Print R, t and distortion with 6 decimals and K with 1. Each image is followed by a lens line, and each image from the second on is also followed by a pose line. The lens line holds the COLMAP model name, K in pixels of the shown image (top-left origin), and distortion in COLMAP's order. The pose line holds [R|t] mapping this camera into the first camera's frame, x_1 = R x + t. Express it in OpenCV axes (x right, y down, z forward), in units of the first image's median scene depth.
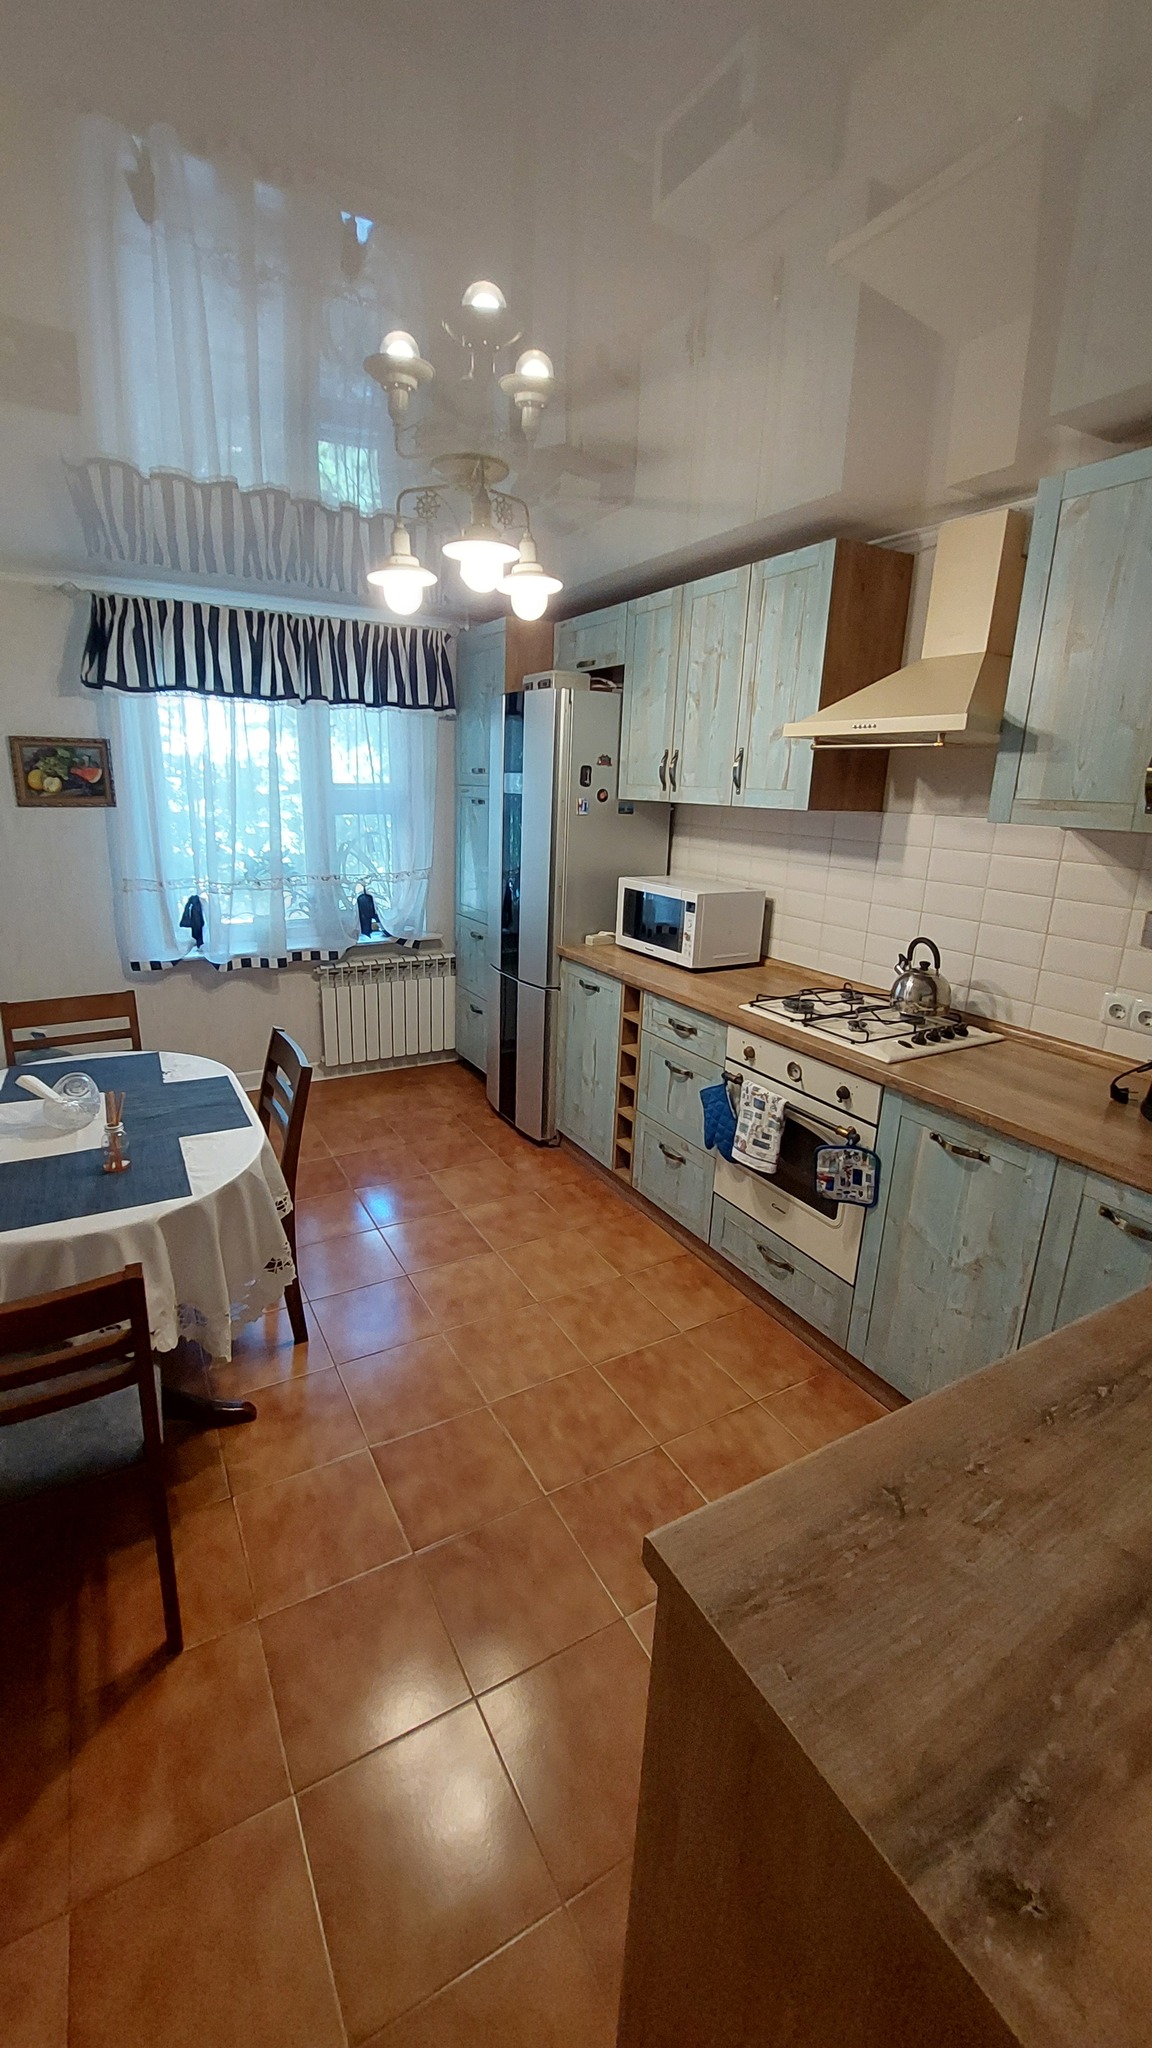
lens RADIAL K [[813.1, 0, 542.7], [0, 813.1, 991.2], [0, 0, 1]] dist [-0.013846, -0.002536]
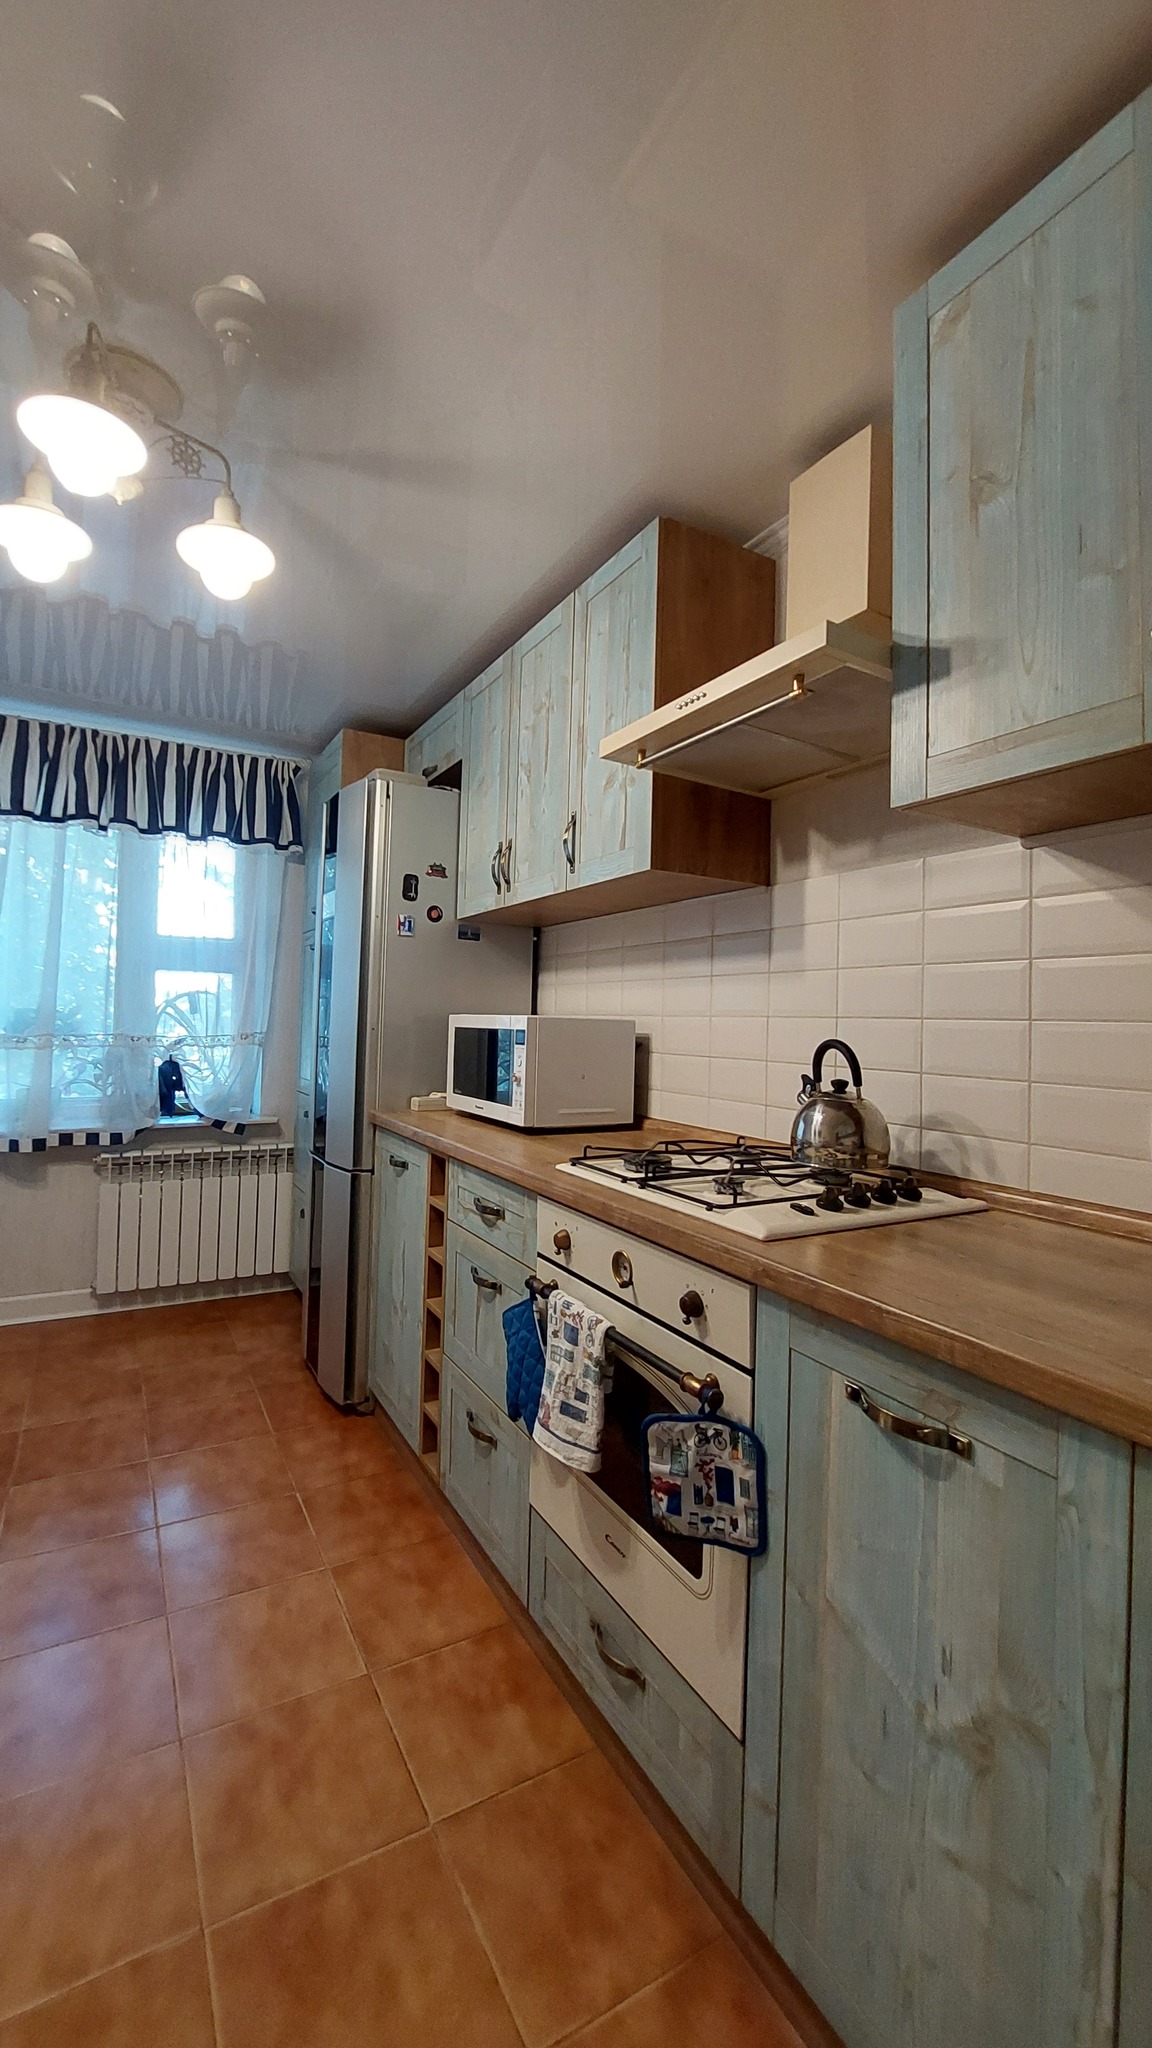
lens RADIAL K [[813.1, 0, 542.7], [0, 813.1, 991.2], [0, 0, 1]] dist [-0.013846, -0.002536]
pose [[0.999998, 0.000266, 0.002011, 0.215435], [0.000326, 0.957391, -0.288794, 0.065280], [-0.002002, 0.288794, 0.957389, 0.346479]]
